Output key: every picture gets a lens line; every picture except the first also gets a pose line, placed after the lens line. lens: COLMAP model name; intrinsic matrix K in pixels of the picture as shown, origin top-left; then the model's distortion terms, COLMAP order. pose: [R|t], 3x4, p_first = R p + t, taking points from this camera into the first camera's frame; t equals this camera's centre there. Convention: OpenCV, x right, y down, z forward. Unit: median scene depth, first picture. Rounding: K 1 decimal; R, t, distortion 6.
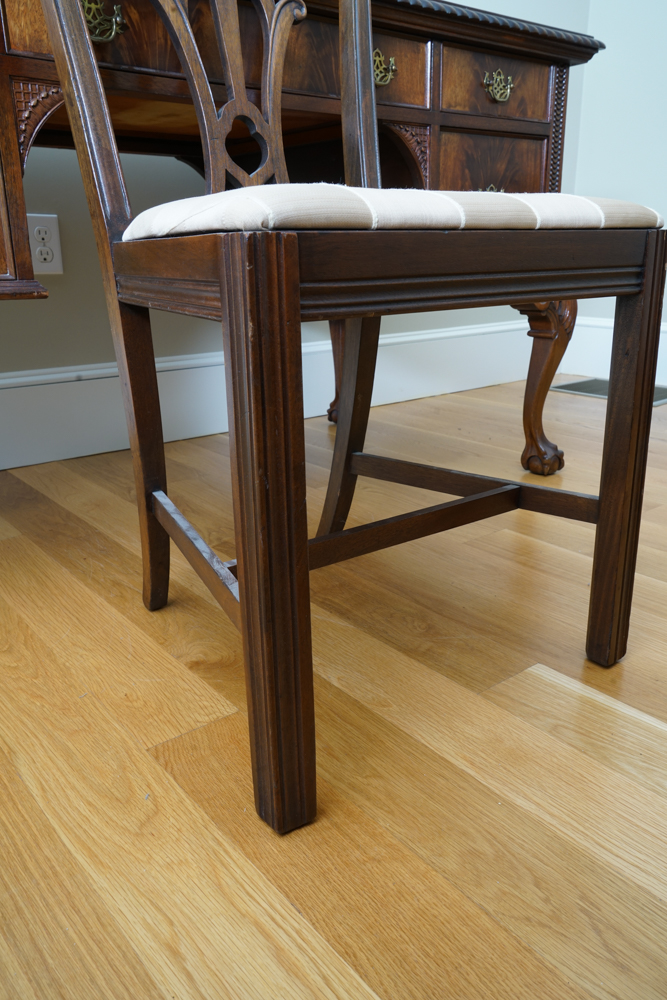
lens RADIAL K [[792.0, 0, 331.4], [0, 792.0, 507.8], [0, 0, 1]] dist [-0.031747, 0.050981]
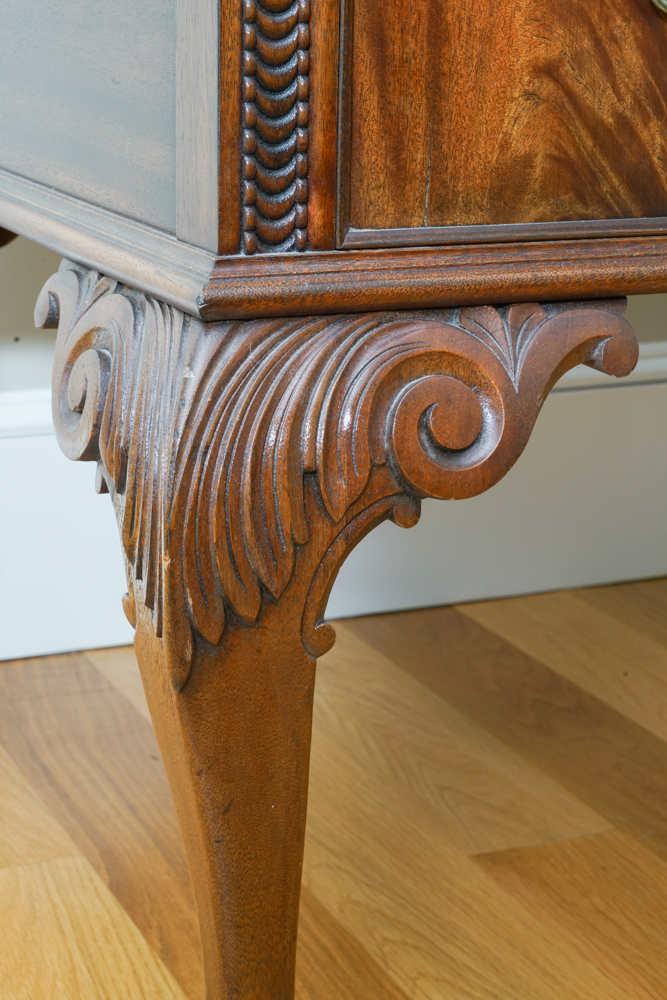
lens RADIAL K [[2082.2, 0, 298.3], [0, 2082.2, 544.6], [0, 0, 1]] dist [-0.003625, 0.000000]
pose [[0.962997, 0.091085, -0.253655, -0.385984], [-0.099839, 0.994764, -0.021828, -0.080137], [0.250338, 0.046345, 0.967049, 0.014579]]
